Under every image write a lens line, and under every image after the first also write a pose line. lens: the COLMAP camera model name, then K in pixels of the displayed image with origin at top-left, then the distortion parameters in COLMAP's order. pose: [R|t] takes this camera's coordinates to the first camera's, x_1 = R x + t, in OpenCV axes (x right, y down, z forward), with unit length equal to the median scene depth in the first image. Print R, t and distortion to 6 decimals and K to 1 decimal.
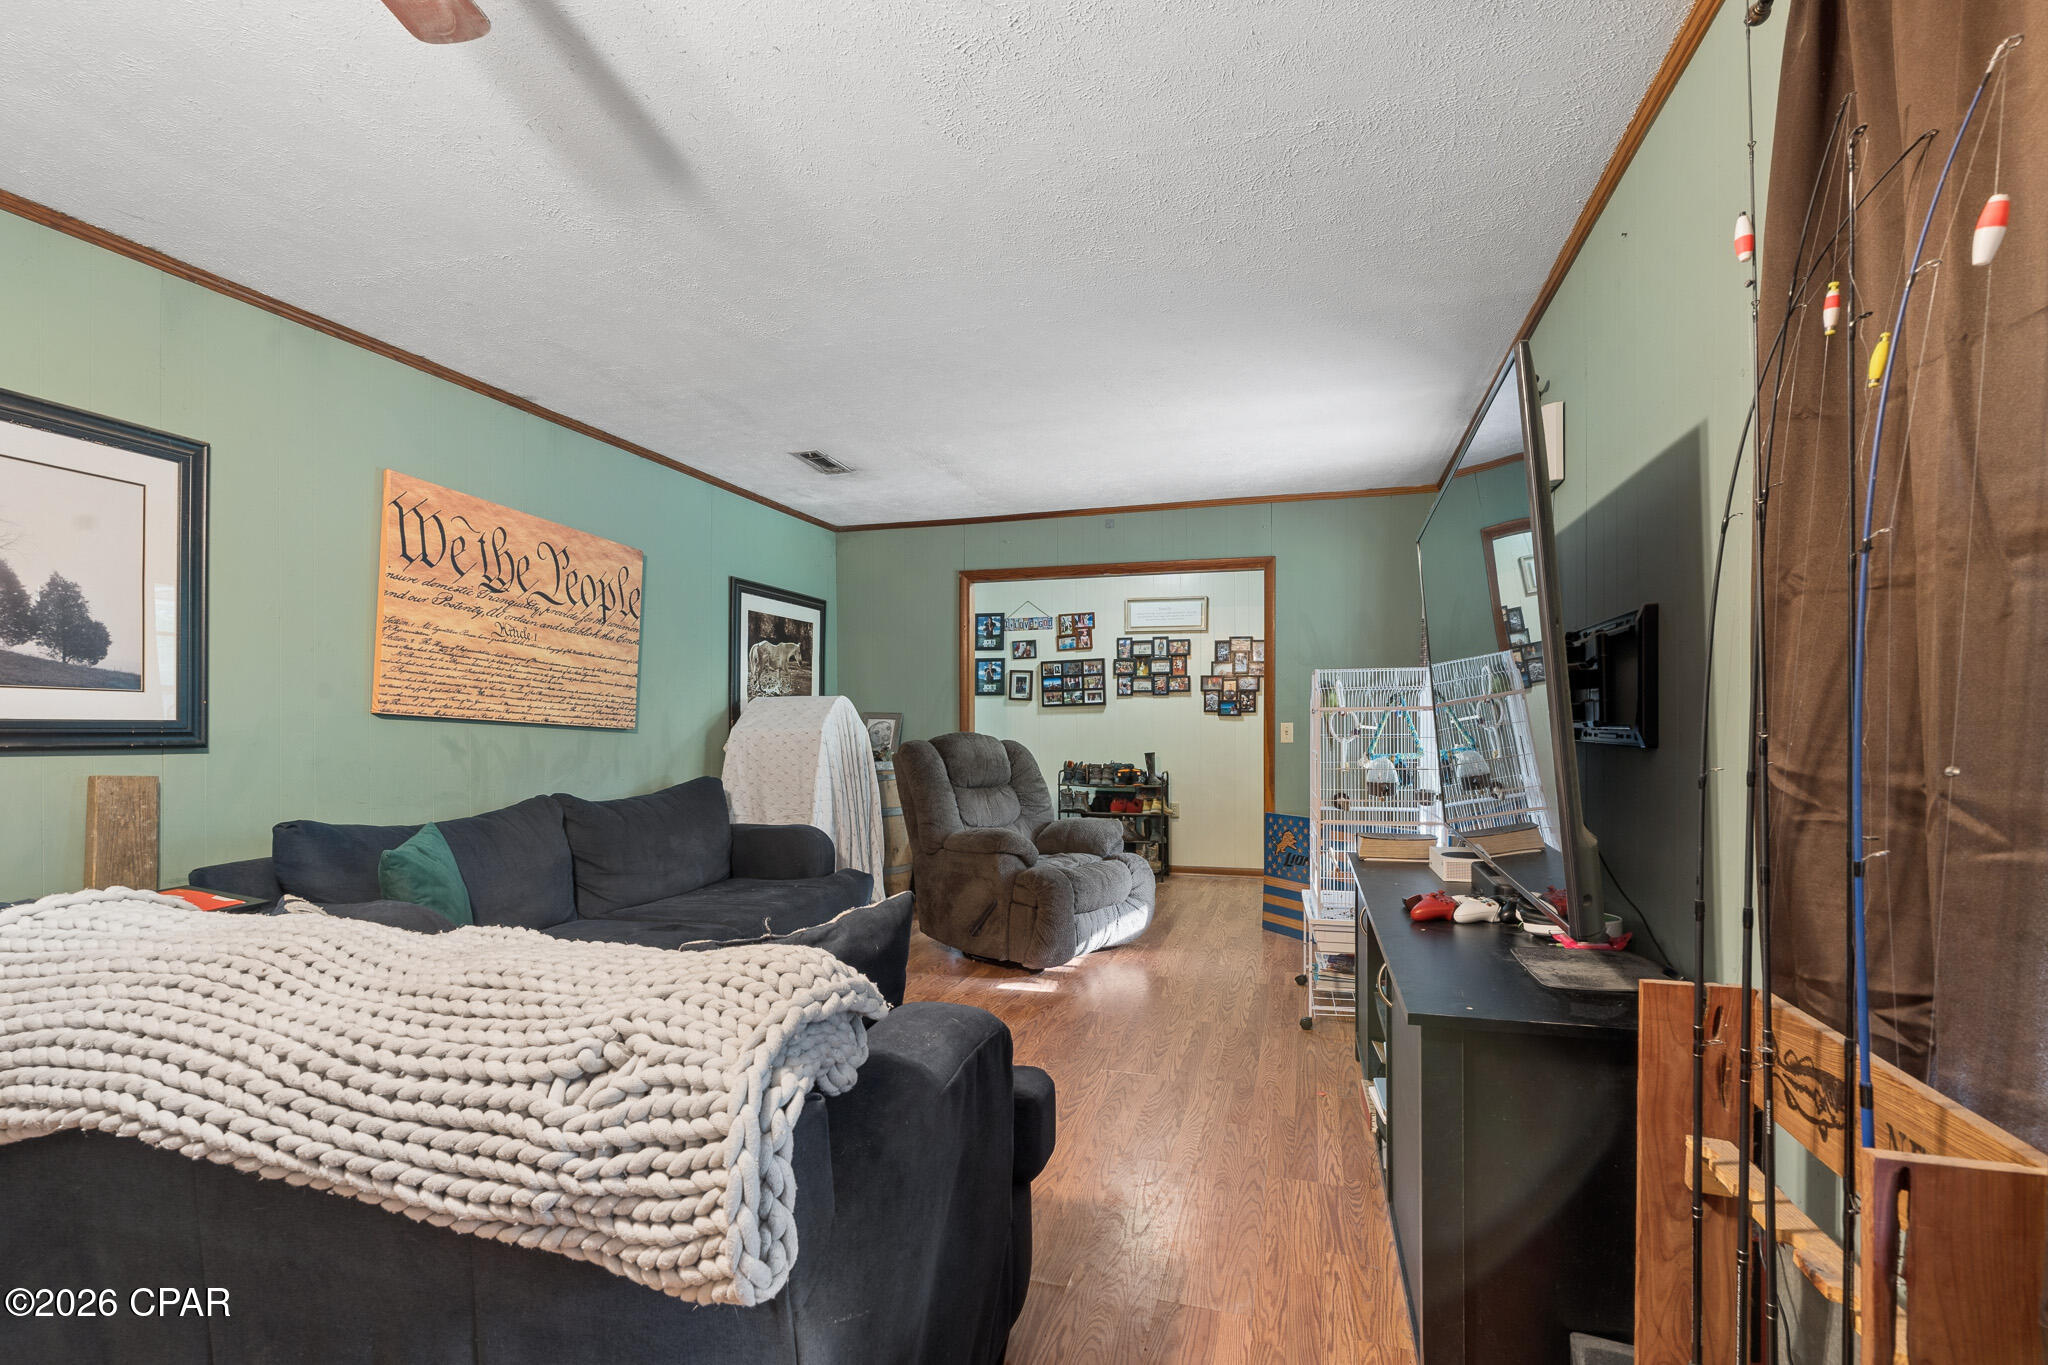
lens RADIAL K [[938.4, 0, 1017.7], [0, 938.4, 709.3], [0, 0, 1]] dist [-0.000219, 0.000921]
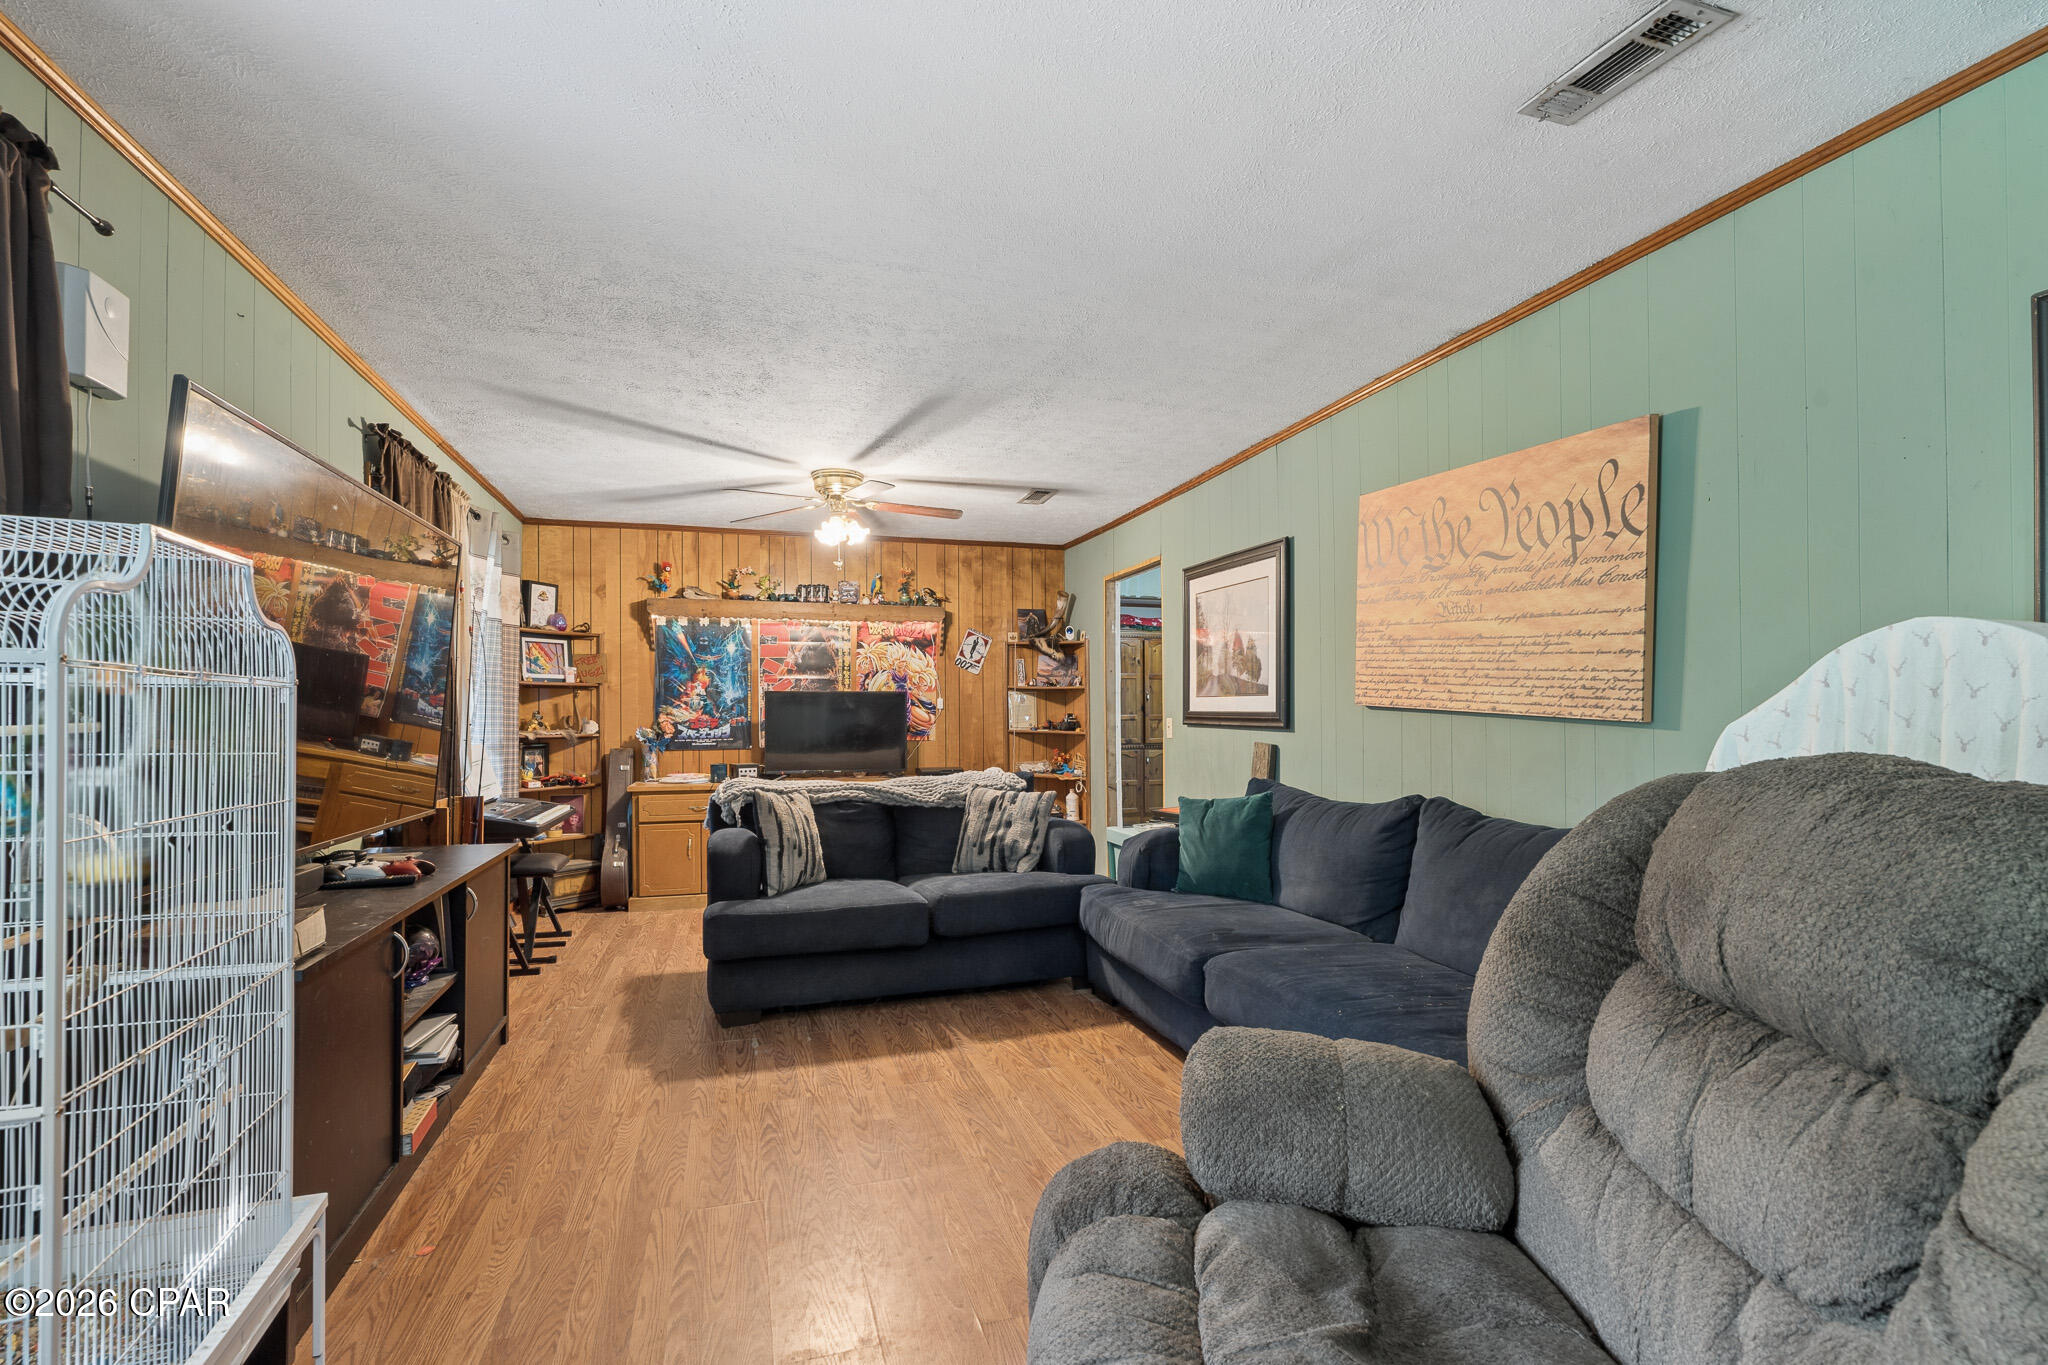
lens RADIAL K [[938.4, 0, 1017.7], [0, 938.4, 709.3], [0, 0, 1]] dist [-0.000219, 0.000921]
pose [[-0.826783, -0.006131, -0.562487, 0.251361], [0.005753, 0.999796, -0.019354, 0.022386], [0.562491, -0.019237, -0.826579, 1.284994]]
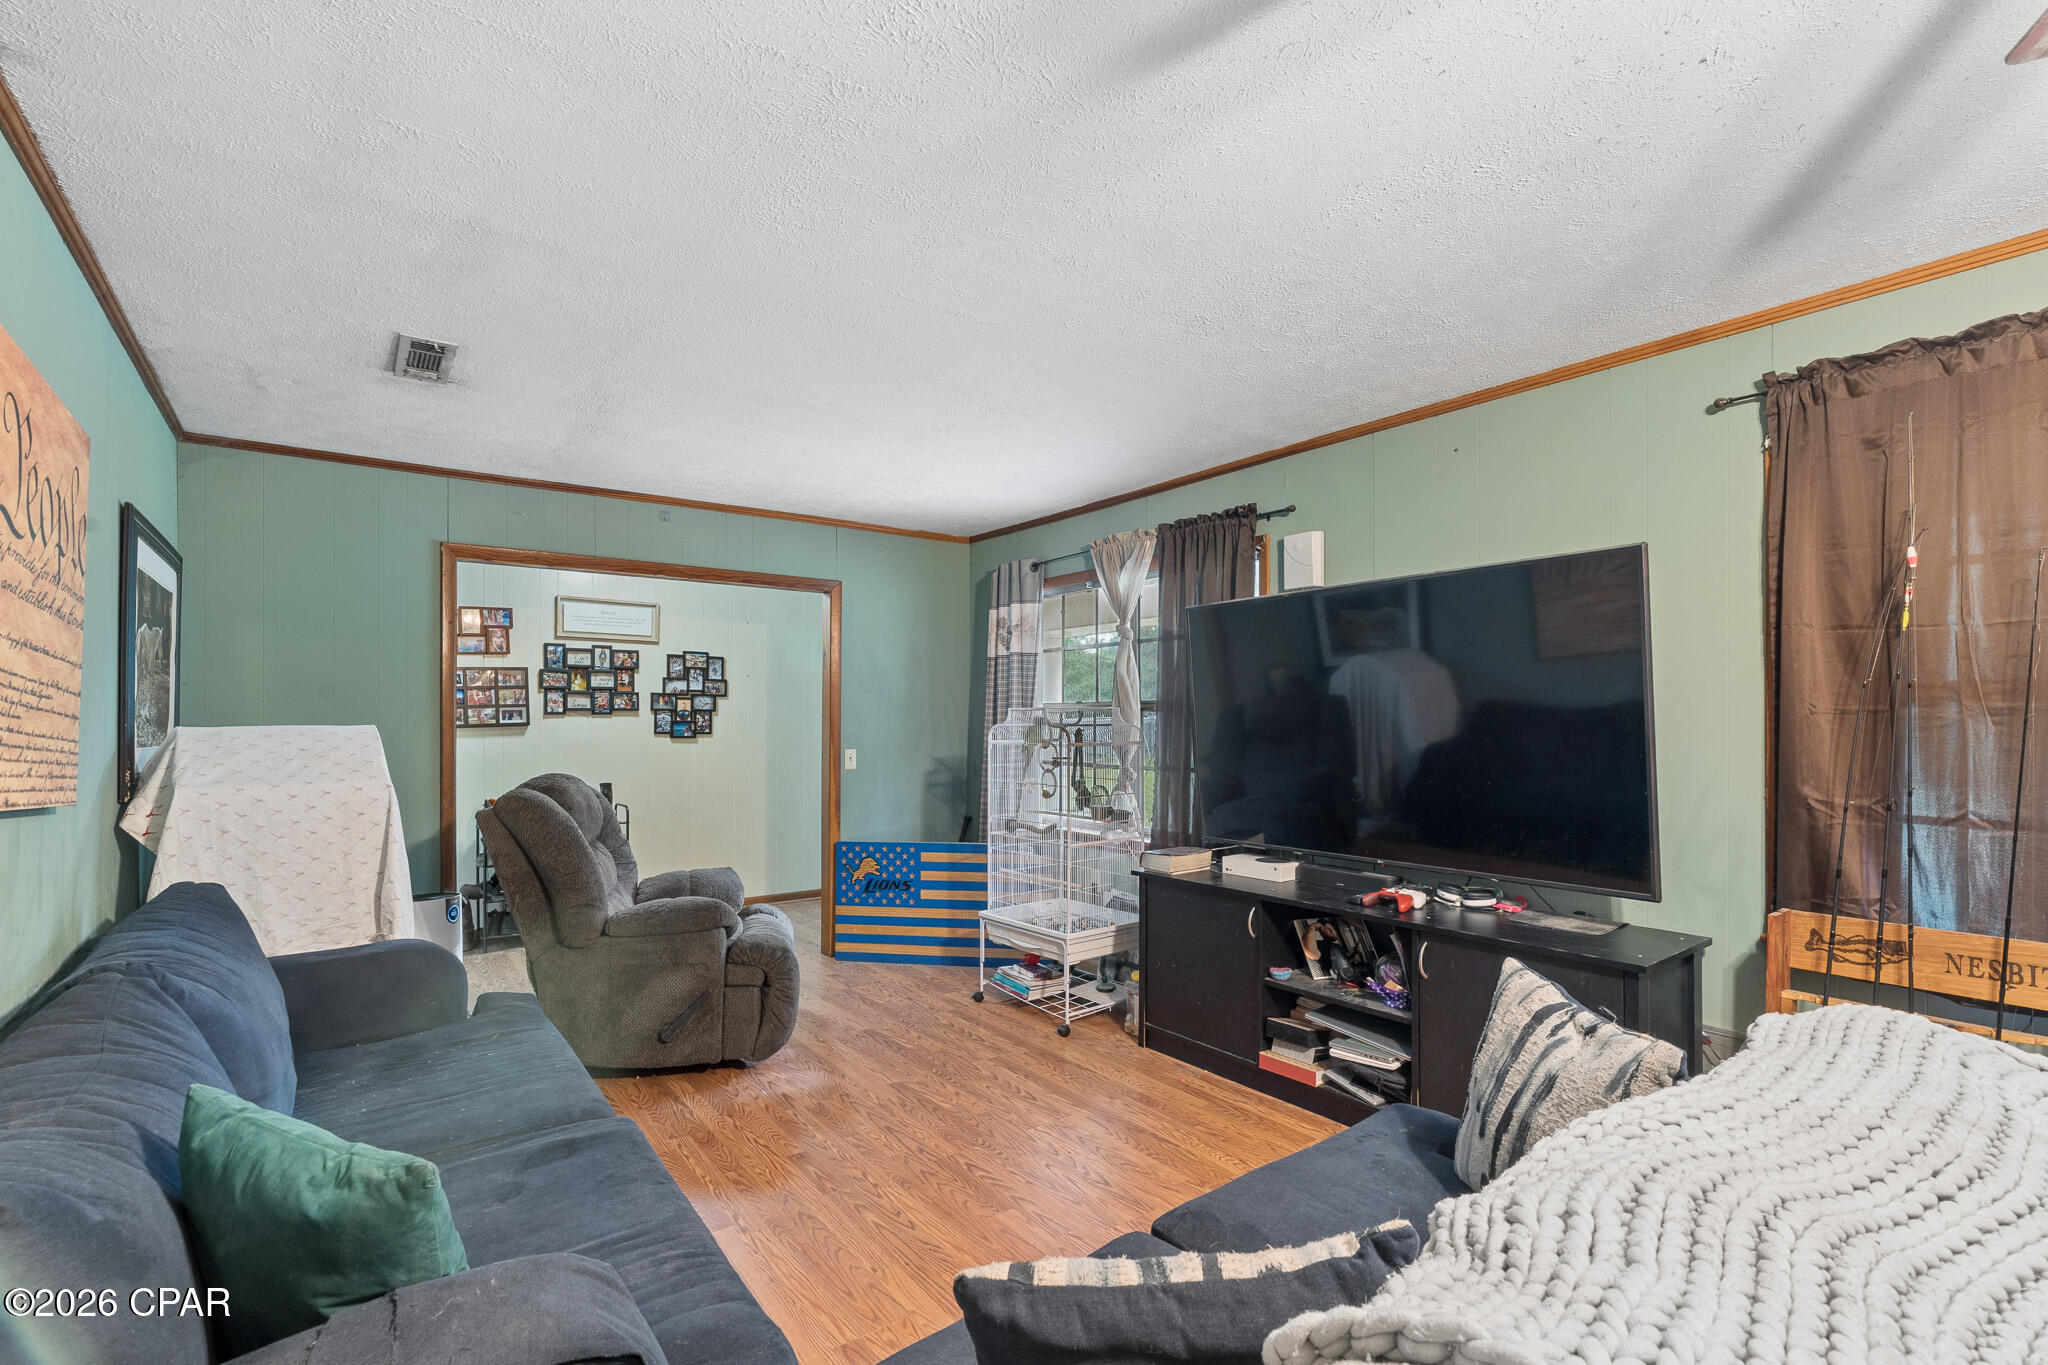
lens RADIAL K [[938.4, 0, 1017.7], [0, 938.4, 709.3], [0, 0, 1]] dist [-0.000219, 0.000921]
pose [[0.597930, 0.010082, 0.801485, -0.509028], [-0.008362, 0.999945, -0.006340, -0.029218], [-0.801504, -0.002911, 0.597982, 0.323135]]
